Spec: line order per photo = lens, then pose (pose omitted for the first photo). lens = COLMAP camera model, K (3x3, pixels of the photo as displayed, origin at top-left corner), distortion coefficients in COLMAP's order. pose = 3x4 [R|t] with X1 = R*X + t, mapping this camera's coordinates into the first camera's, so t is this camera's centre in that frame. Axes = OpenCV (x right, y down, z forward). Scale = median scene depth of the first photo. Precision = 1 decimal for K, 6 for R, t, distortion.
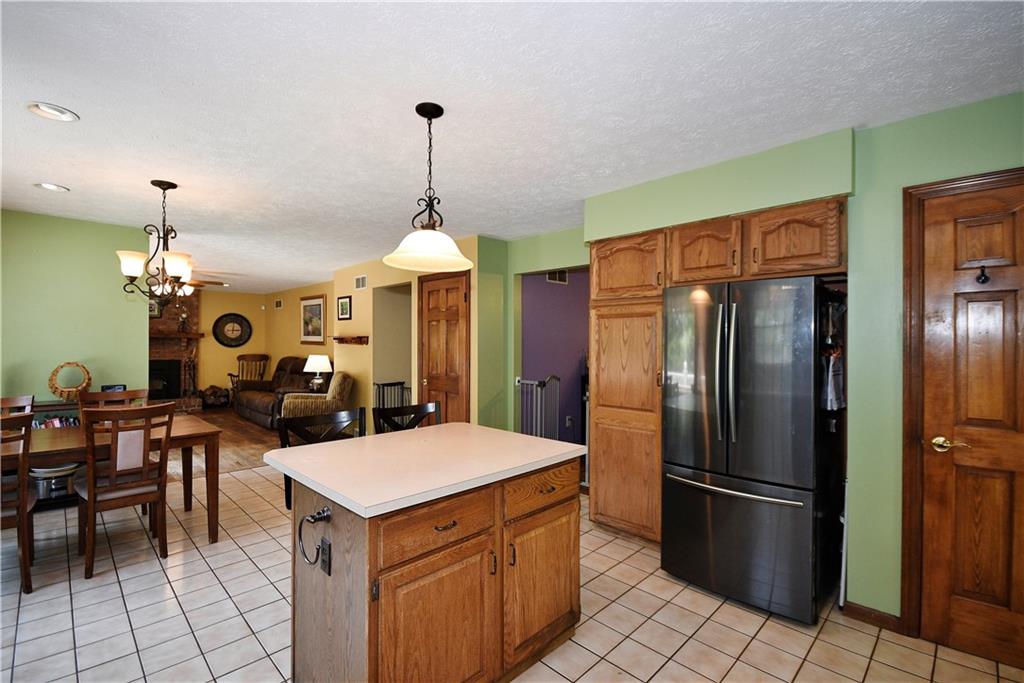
lens RADIAL K [[459.3, 0, 502.3], [0, 459.3, 344.8], [0, 0, 1]] dist [-0.003185, -0.000769]
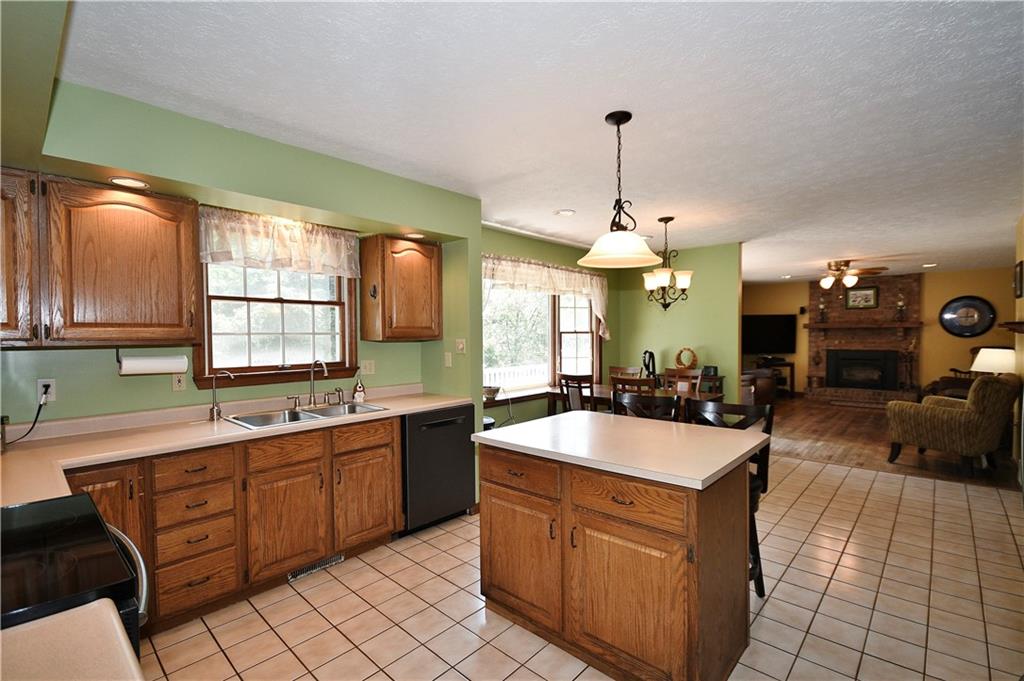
lens RADIAL K [[459.3, 0, 505.9], [0, 459.3, 348.7], [0, 0, 1]] dist [-0.003185, -0.000769]
pose [[0.038167, 0.026106, -0.998930, 0.210412], [0.006331, 0.999632, 0.026366, -0.001484], [0.999251, -0.007330, 0.037987, 0.159159]]
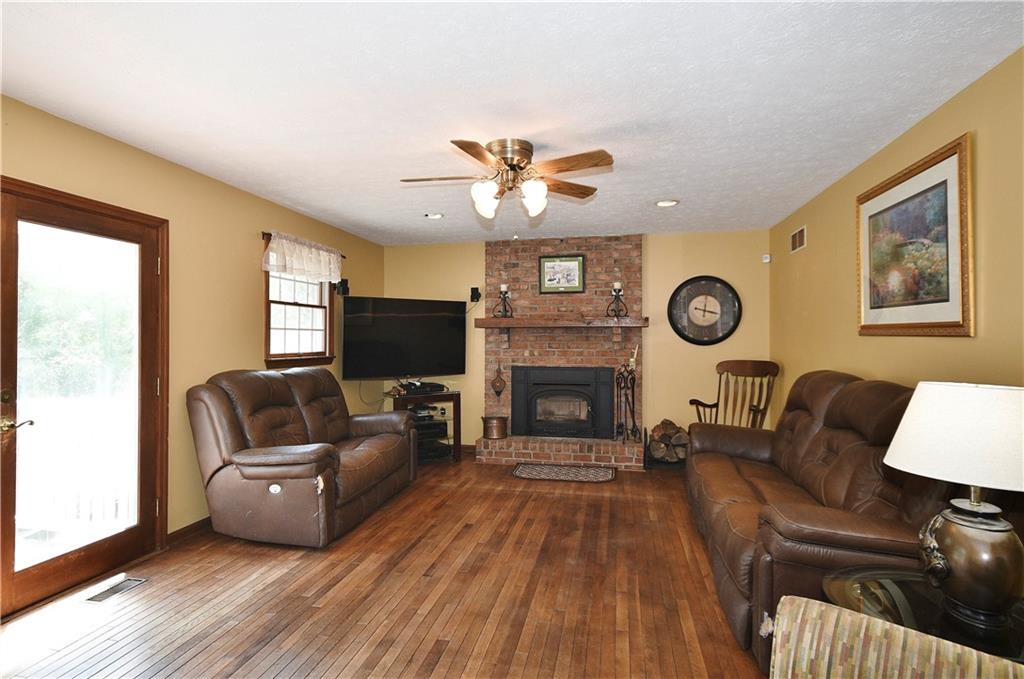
lens RADIAL K [[535.3, 0, 509.5], [0, 535.3, 338.8], [0, 0, 1]] dist [-0.000023, 0.000022]
pose [[0.556690, -0.007182, -0.830690, -0.247750], [-0.000697, 0.999958, -0.009112, 0.004081], [0.830720, 0.005651, 0.556661, 0.550597]]
